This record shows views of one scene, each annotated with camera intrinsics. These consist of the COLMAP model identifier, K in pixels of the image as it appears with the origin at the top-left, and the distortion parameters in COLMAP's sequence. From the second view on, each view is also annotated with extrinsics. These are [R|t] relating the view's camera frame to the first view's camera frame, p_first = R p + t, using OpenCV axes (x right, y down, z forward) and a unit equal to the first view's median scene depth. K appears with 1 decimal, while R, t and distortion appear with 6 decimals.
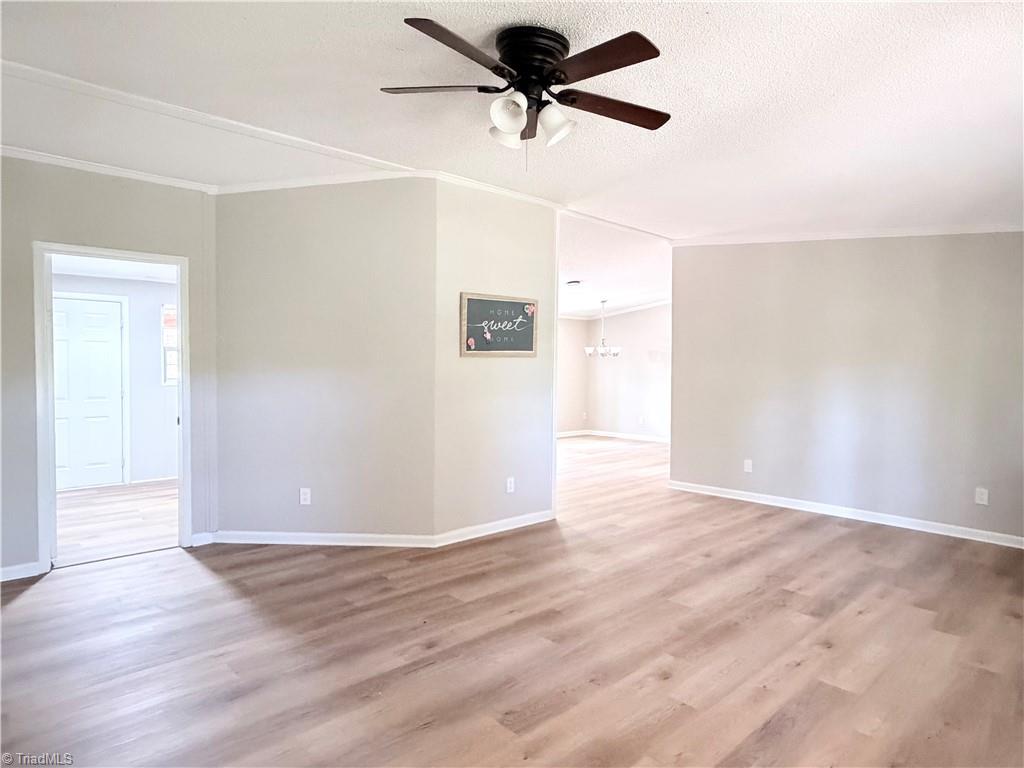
lens RADIAL K [[607.8, 0, 514.5], [0, 607.8, 382.7], [0, 0, 1]] dist [-0.000470, -0.001348]
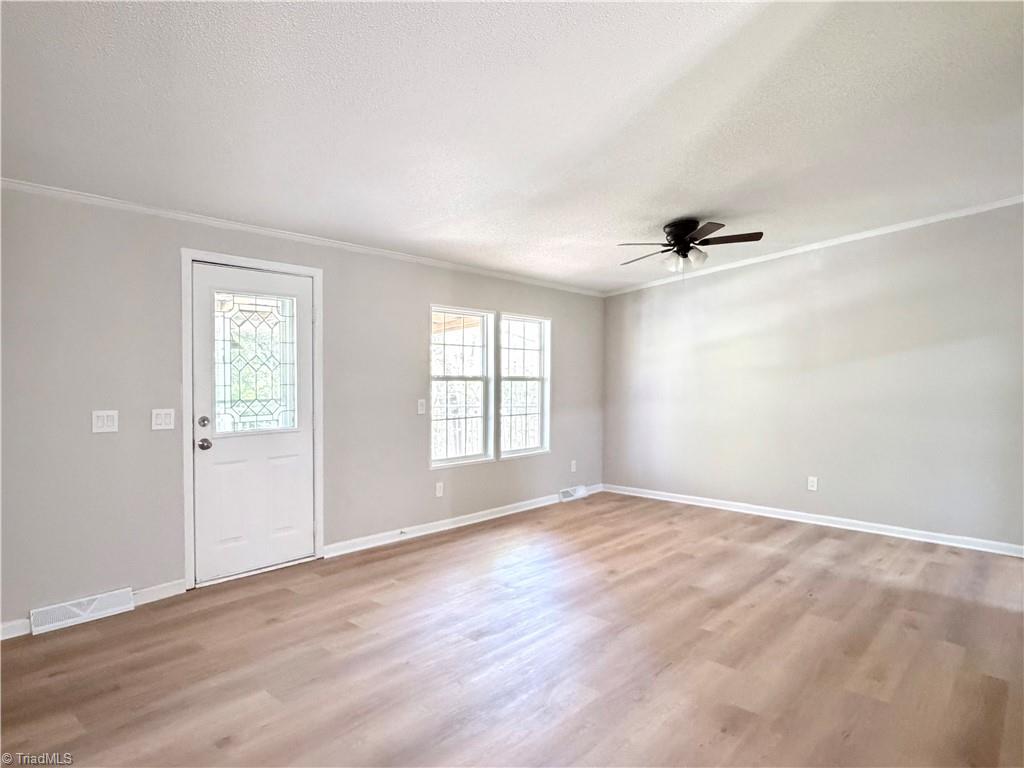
lens RADIAL K [[607.8, 0, 517.5], [0, 607.8, 380.9], [0, 0, 1]] dist [-0.000470, -0.001348]
pose [[-0.994814, -0.013330, -0.100837, 0.488054], [-0.017359, 0.999081, 0.039183, -0.053858], [0.100223, 0.040731, -0.994131, 1.873482]]
